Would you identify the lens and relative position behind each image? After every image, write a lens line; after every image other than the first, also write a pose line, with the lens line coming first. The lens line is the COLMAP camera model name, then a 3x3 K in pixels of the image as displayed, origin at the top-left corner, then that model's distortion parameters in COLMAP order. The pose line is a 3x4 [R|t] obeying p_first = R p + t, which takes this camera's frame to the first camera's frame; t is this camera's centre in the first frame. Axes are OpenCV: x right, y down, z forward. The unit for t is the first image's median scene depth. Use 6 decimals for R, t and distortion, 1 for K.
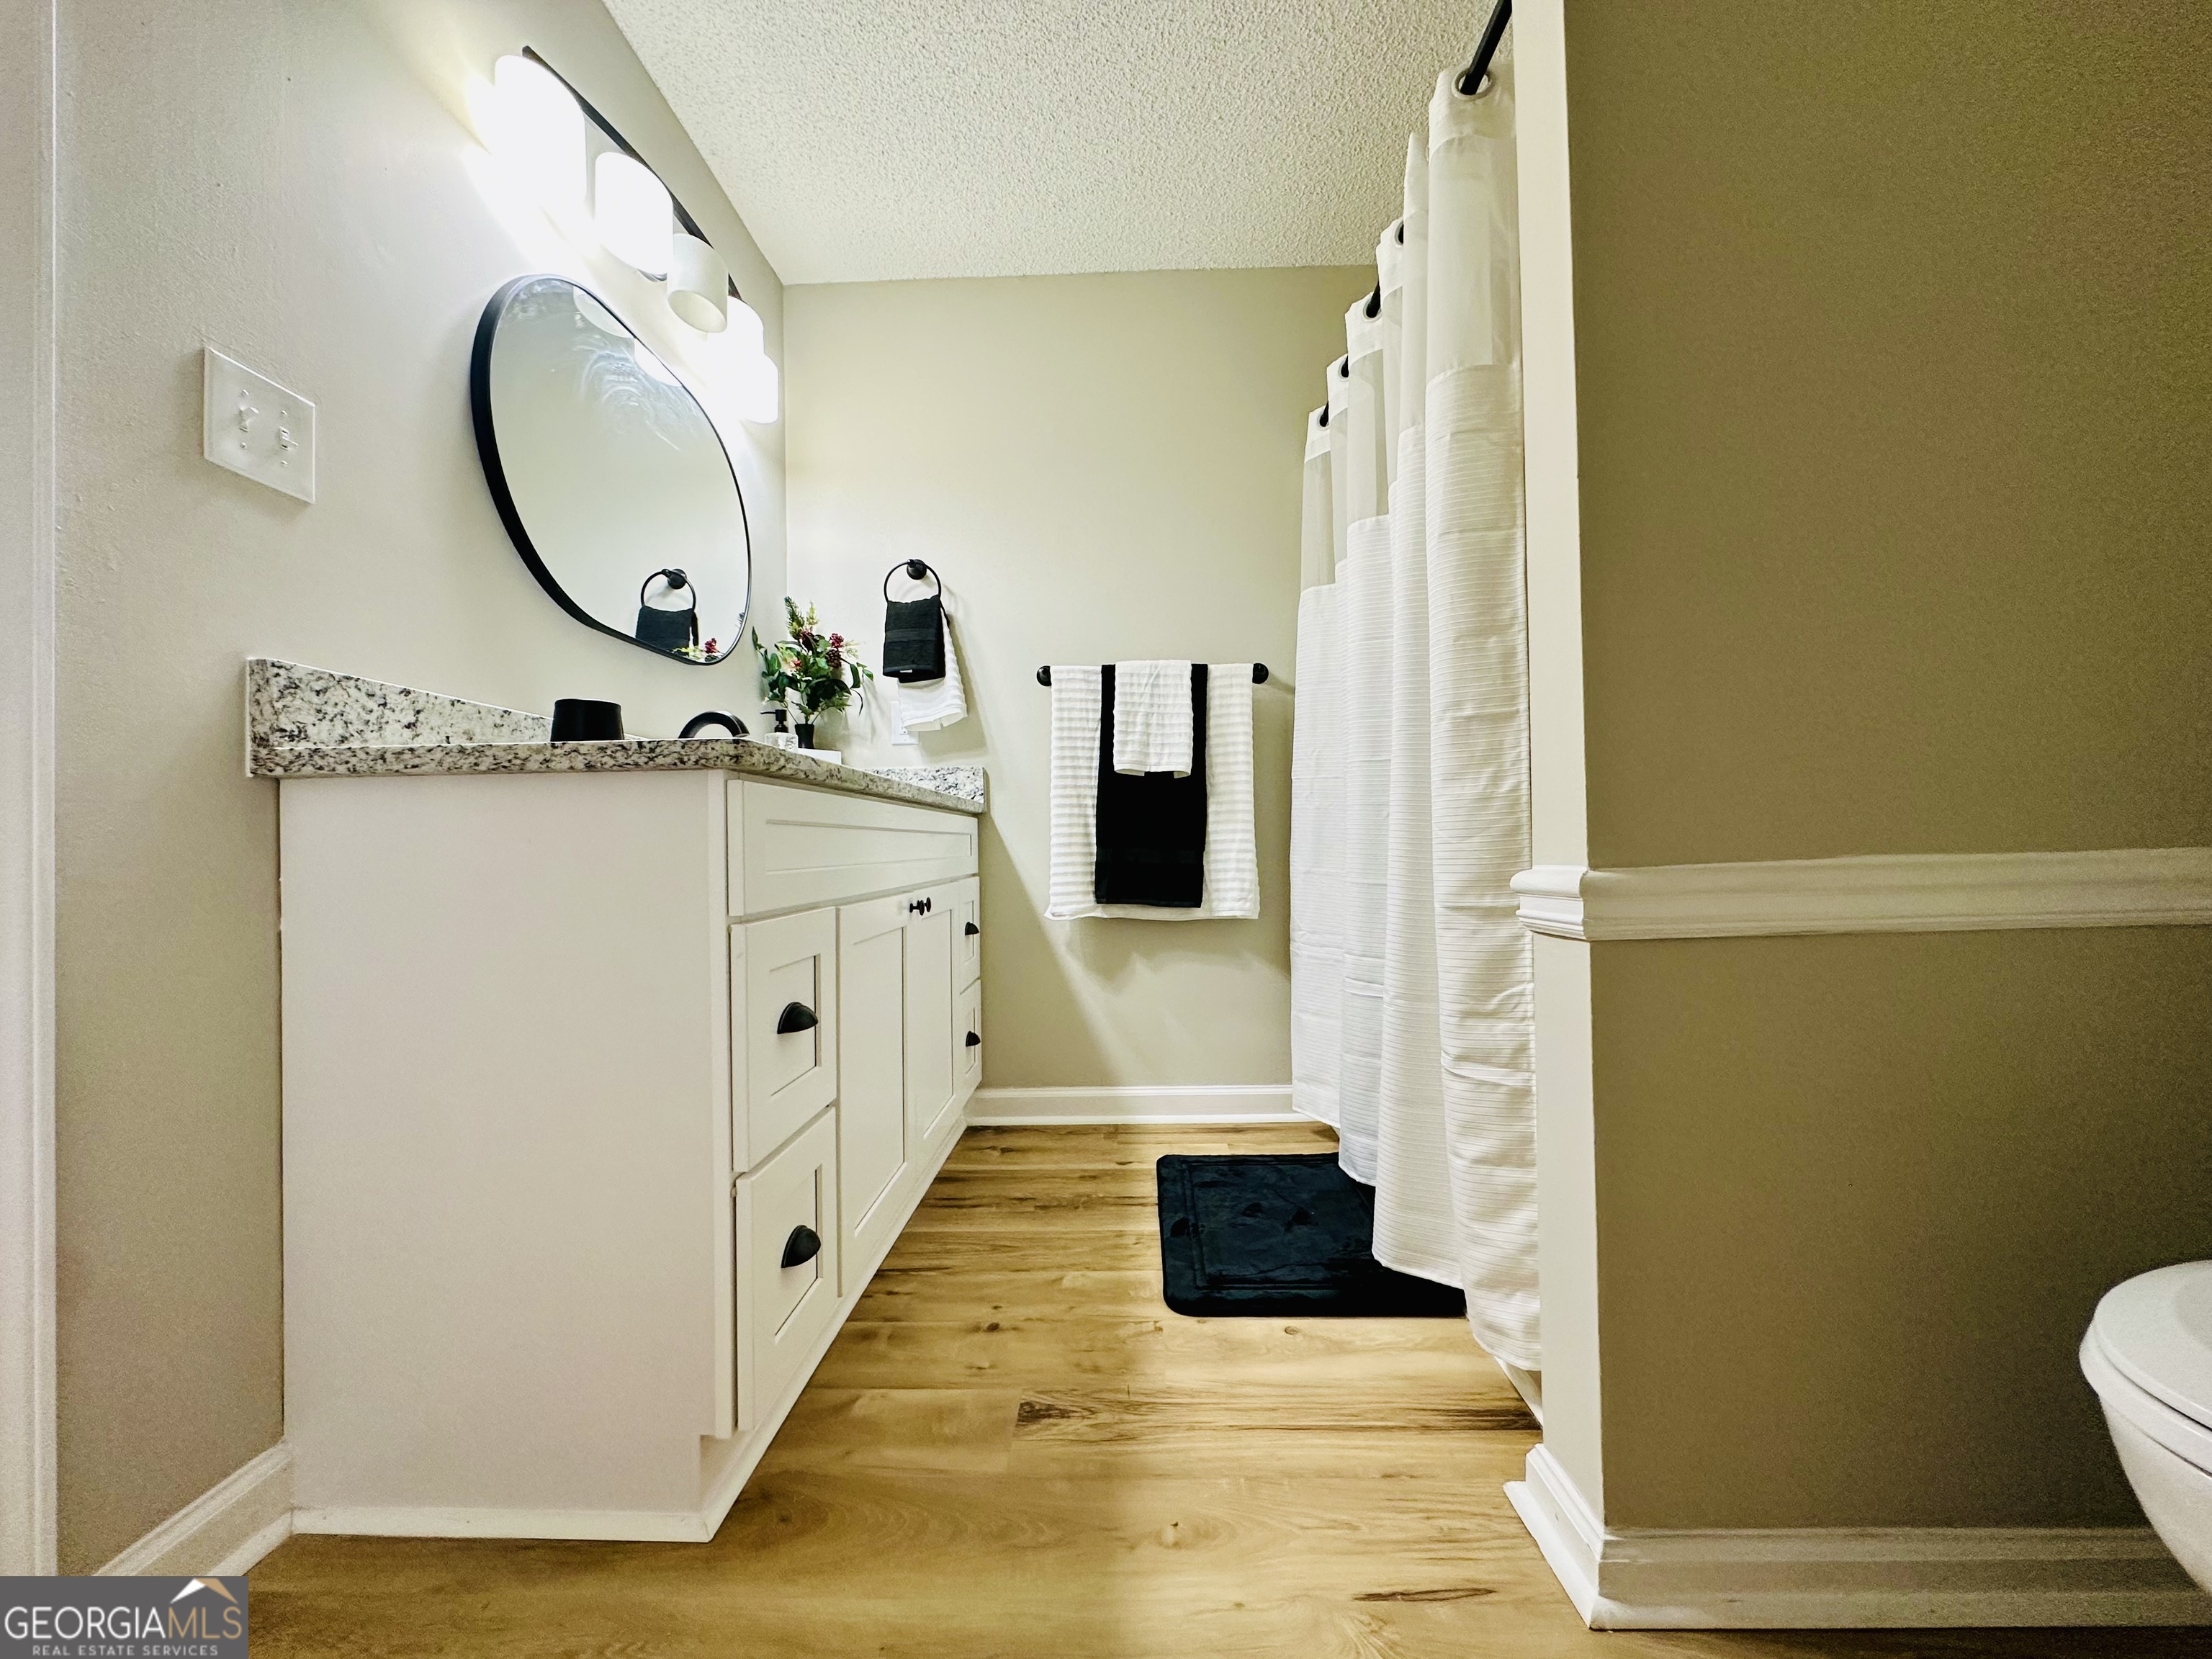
lens RADIAL K [[878.0, 0, 1103.9], [0, 878.0, 829.7], [0, 0, 1]] dist [-0.001313, 0.000521]
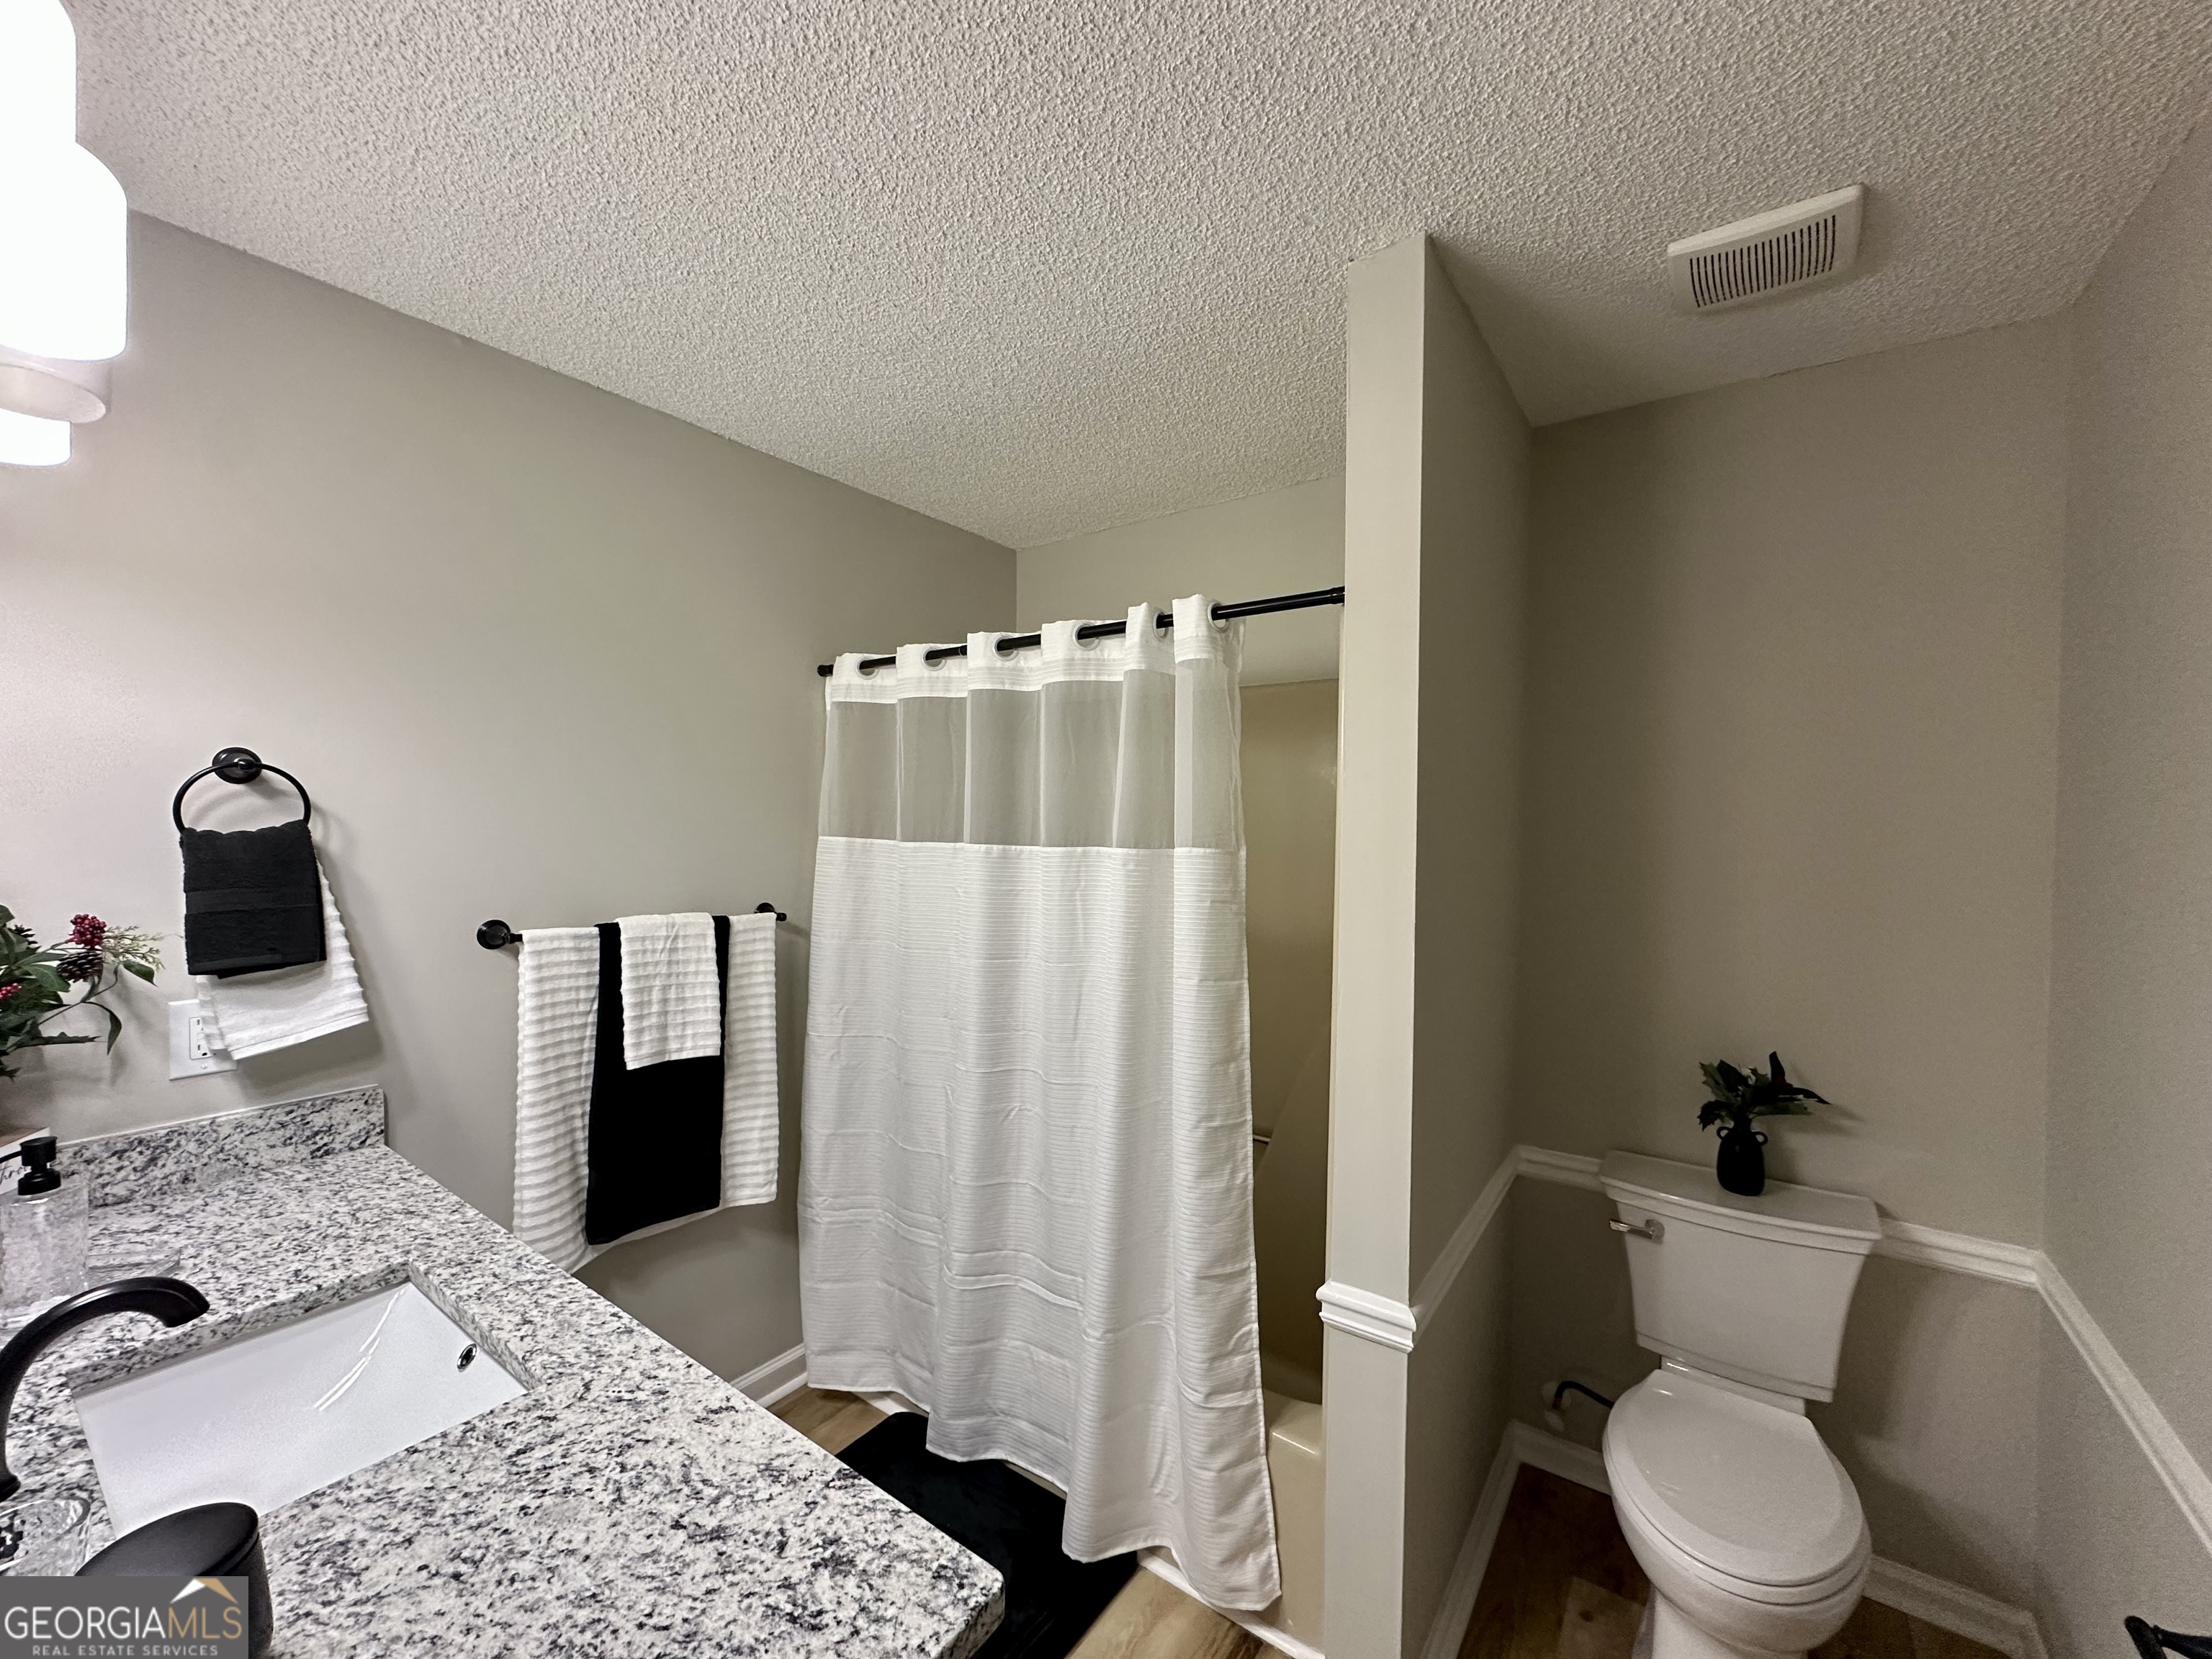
lens RADIAL K [[878.0, 0, 1098.8], [0, 878.0, 833.4], [0, 0, 1]] dist [-0.001313, 0.000521]
pose [[0.561859, 0.009991, 0.827173, -0.390256], [-0.035722, 0.999287, 0.012194, -0.294918], [-0.826461, -0.036400, 0.561815, 0.225788]]
